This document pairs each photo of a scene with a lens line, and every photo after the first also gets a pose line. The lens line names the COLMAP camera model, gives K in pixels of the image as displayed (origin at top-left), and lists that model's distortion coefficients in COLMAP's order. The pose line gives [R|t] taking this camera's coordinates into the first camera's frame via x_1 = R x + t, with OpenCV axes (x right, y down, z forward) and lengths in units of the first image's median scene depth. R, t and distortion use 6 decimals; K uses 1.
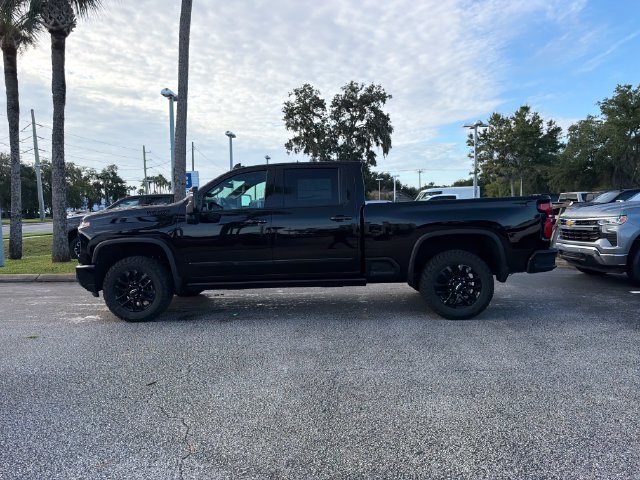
lens RADIAL K [[445.6, 0, 314.4], [0, 445.6, 264.8], [0, 0, 1]] dist [0.047825, -0.055779]
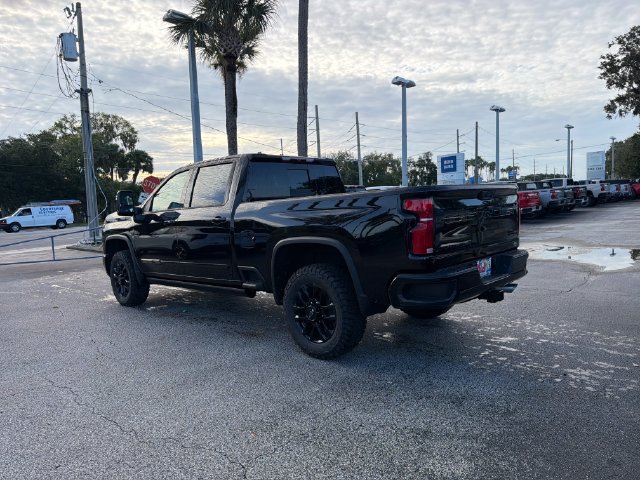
lens RADIAL K [[451.8, 0, 316.9], [0, 451.8, 249.4], [0, 0, 1]] dist [0.042268, -0.052925]
pose [[0.771973, 0.044292, -0.634111, 0.063718], [-0.042114, 0.998941, 0.018506, -0.005614], [0.634259, 0.012419, 0.773021, 0.034546]]
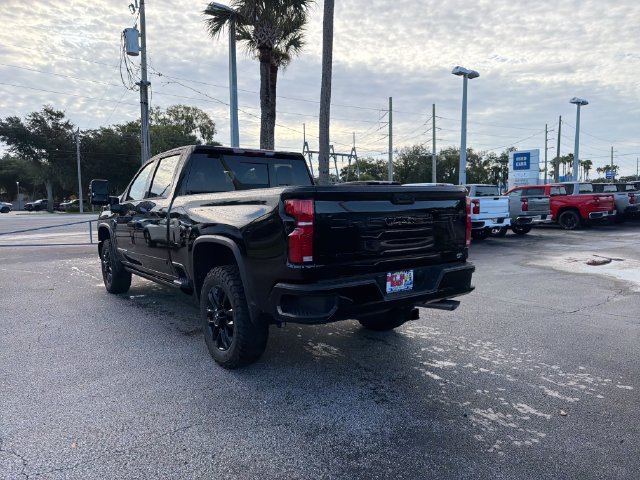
lens RADIAL K [[454.1, 0, 314.7], [0, 454.1, 250.0], [0, 0, 1]] dist [0.018263, -0.019727]
pose [[0.653908, 0.092917, -0.750847, 0.074804], [-0.090393, 0.994916, 0.044398, -0.007911], [0.751155, 0.038839, 0.658983, 0.052190]]
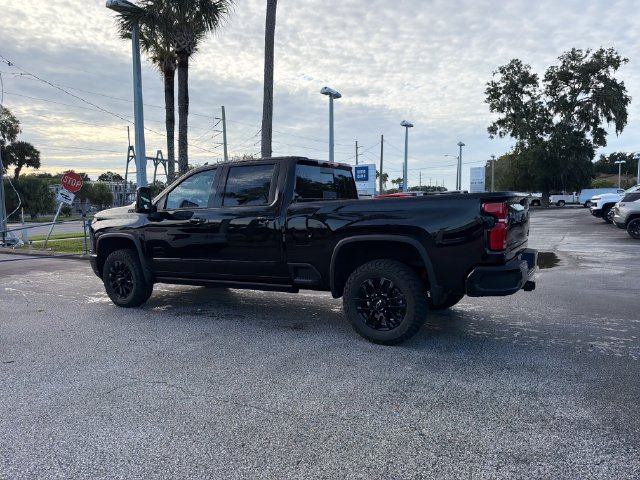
lens RADIAL K [[450.8, 0, 316.5], [0, 450.8, 261.8], [0, 0, 1]] dist [0.006591, -0.005443]
pose [[0.893155, 0.055508, -0.446310, 0.046654], [-0.049485, 0.998458, 0.025150, -0.003468], [0.447018, -0.000377, 0.894525, 0.017343]]
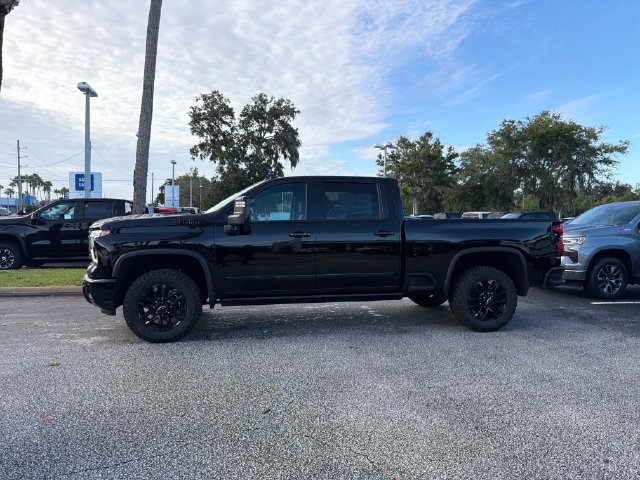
lens RADIAL K [[445.6, 0, 314.4], [0, 445.6, 264.8], [0, 0, 1]] dist [0.047825, -0.055779]
pose [[0.972582, 0.010952, 0.232301, -0.026565], [-0.005473, 0.999692, -0.024216, -0.000641], [-0.232495, 0.022281, 0.972342, 0.004572]]
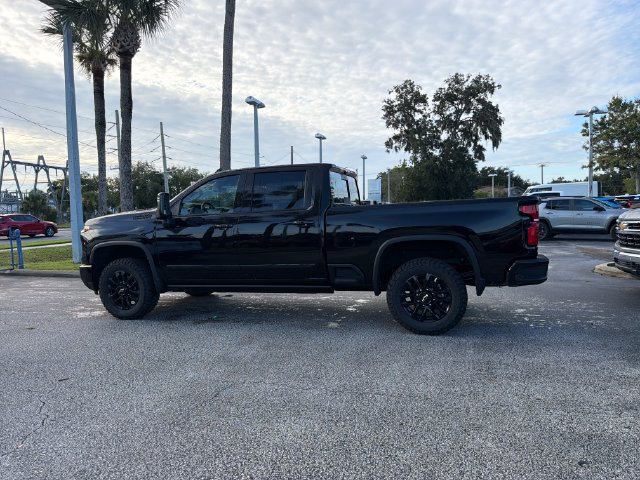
lens RADIAL K [[445.6, 0, 314.4], [0, 445.6, 264.8], [0, 0, 1]] dist [0.047825, -0.055779]
pose [[0.970198, 0.020309, -0.241462, 0.025756], [-0.020034, 0.999793, 0.003592, -0.001402], [0.241485, 0.001352, 0.970404, 0.005742]]
